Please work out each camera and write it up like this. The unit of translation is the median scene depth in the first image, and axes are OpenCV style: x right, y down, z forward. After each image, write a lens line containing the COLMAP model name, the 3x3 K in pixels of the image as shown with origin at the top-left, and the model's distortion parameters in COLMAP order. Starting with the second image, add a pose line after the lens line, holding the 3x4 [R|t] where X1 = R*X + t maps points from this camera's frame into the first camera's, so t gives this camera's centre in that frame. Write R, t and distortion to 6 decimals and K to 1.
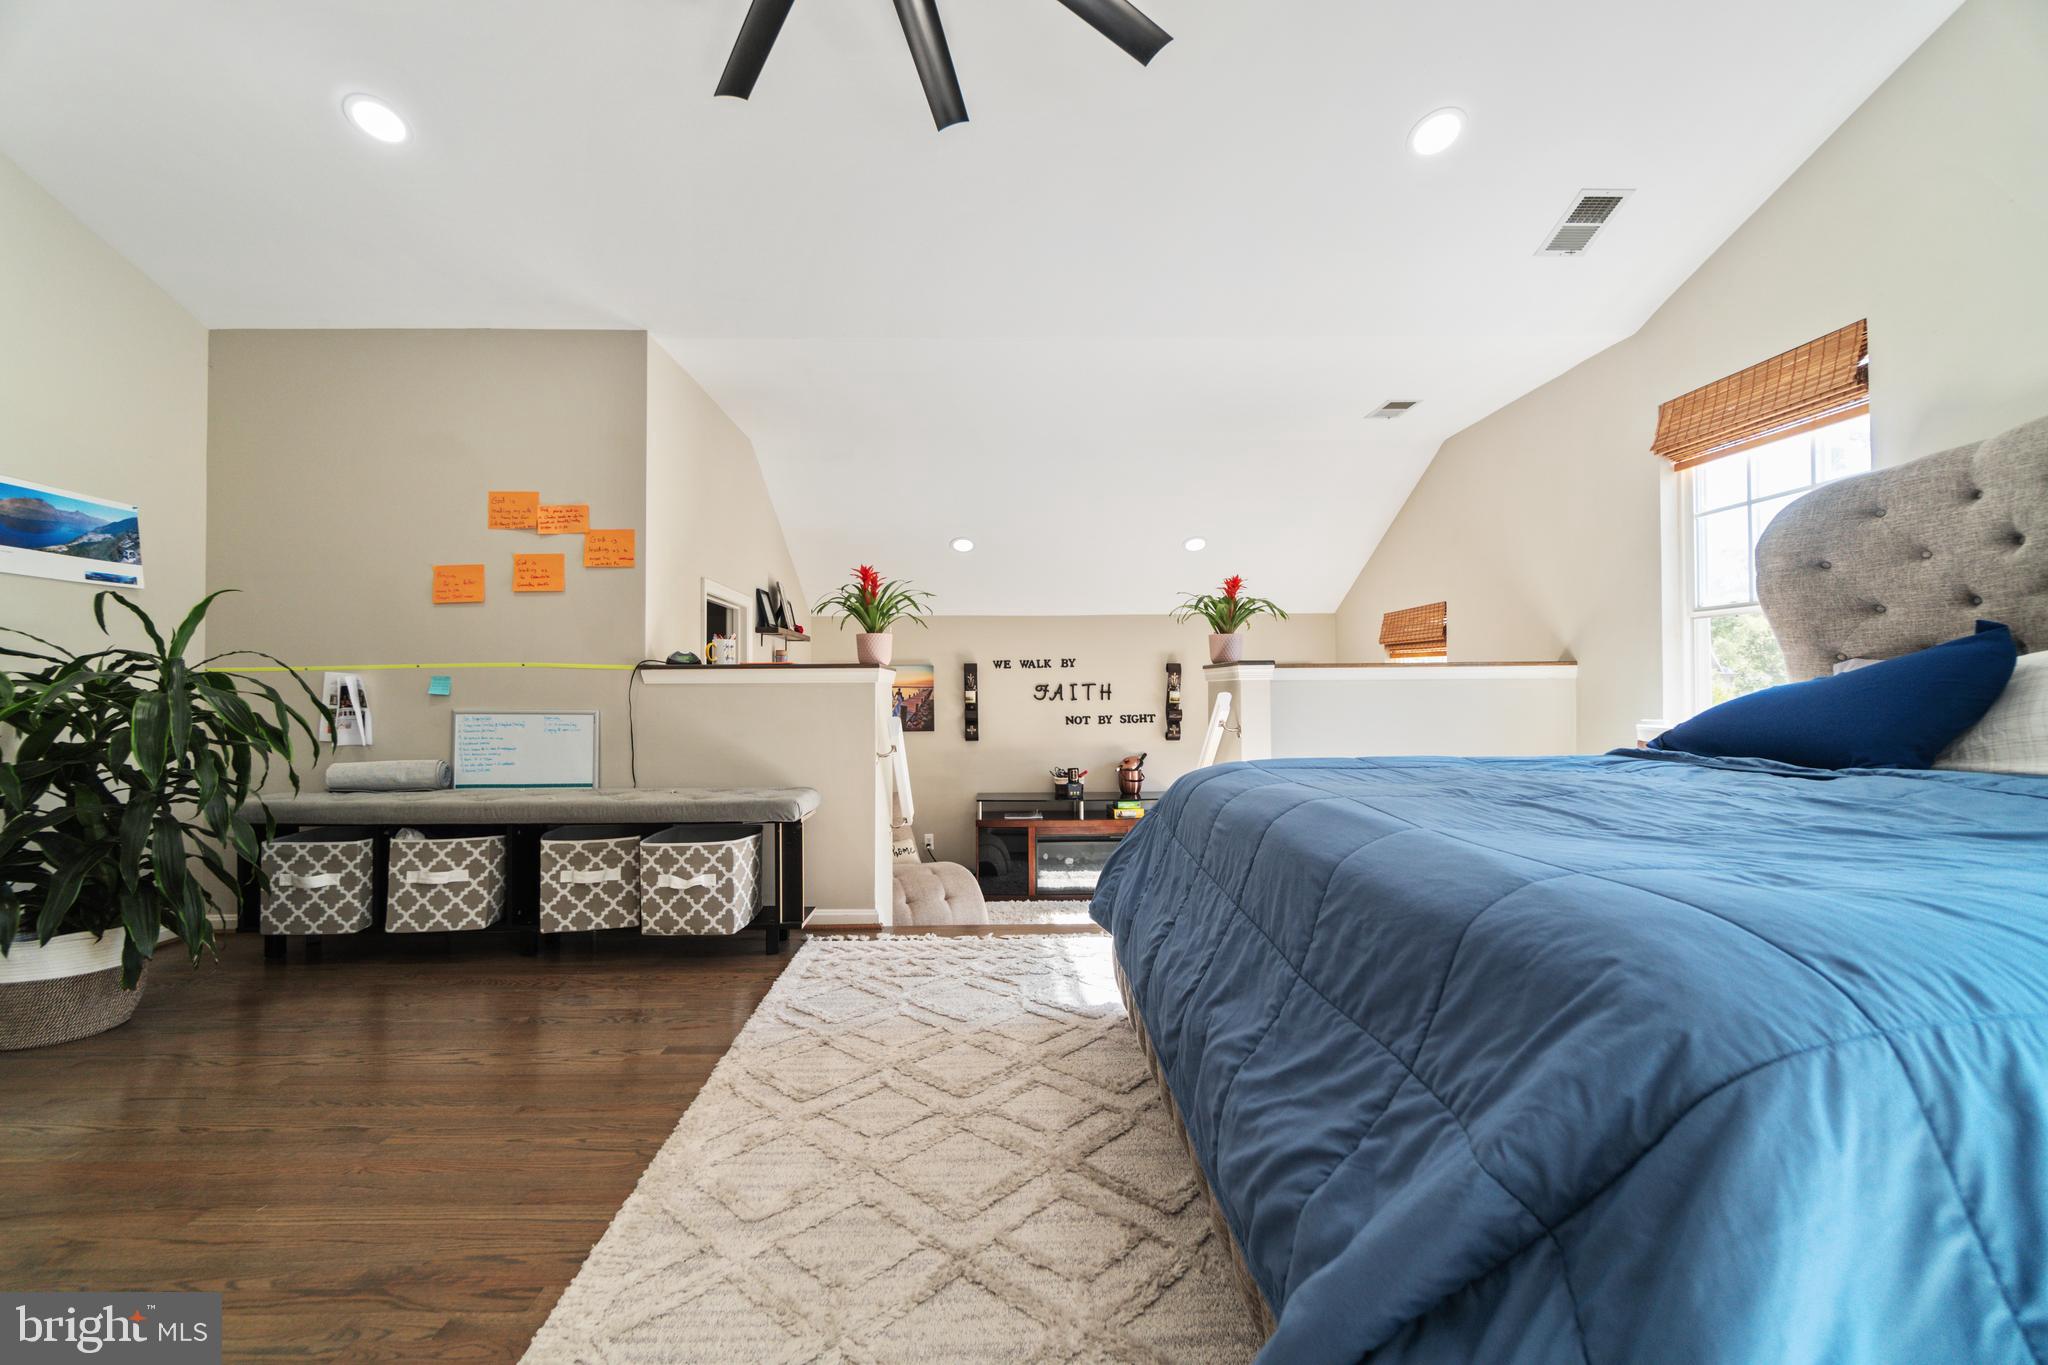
lens RADIAL K [[883.8, 0, 1024.0], [0, 883.8, 682.5], [0, 0, 1]] dist [0.000931, -0.007080]
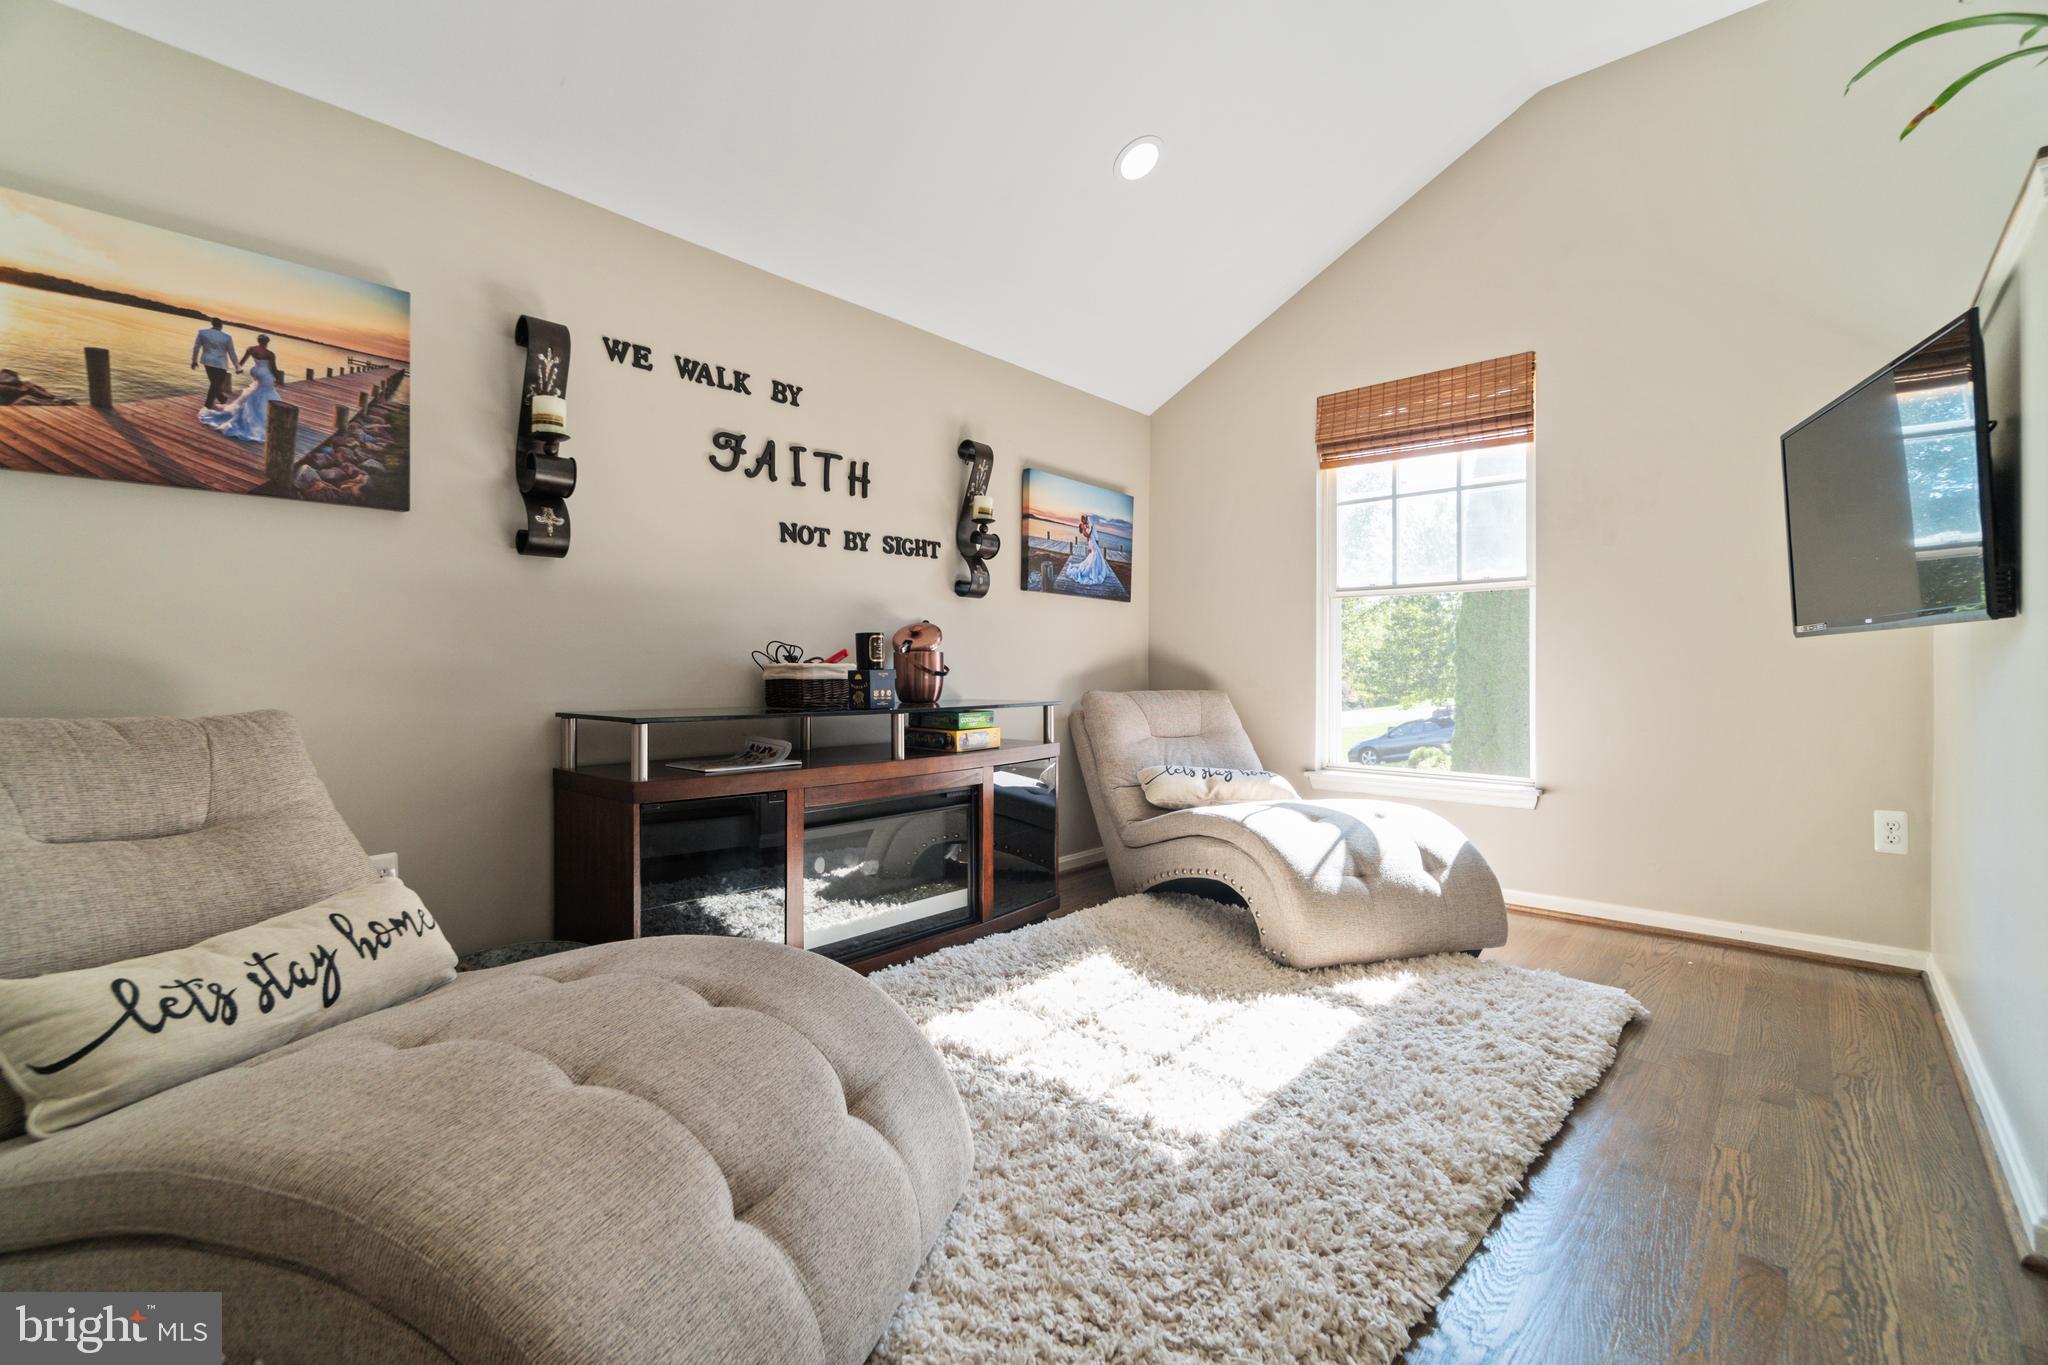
lens RADIAL K [[883.8, 0, 1024.0], [0, 883.8, 682.5], [0, 0, 1]] dist [0.000931, -0.007080]
pose [[0.685258, -0.003073, 0.728294, -0.176369], [-0.013890, 0.999754, 0.017288, 0.104799], [-0.728168, -0.021963, 0.685047, 0.633105]]
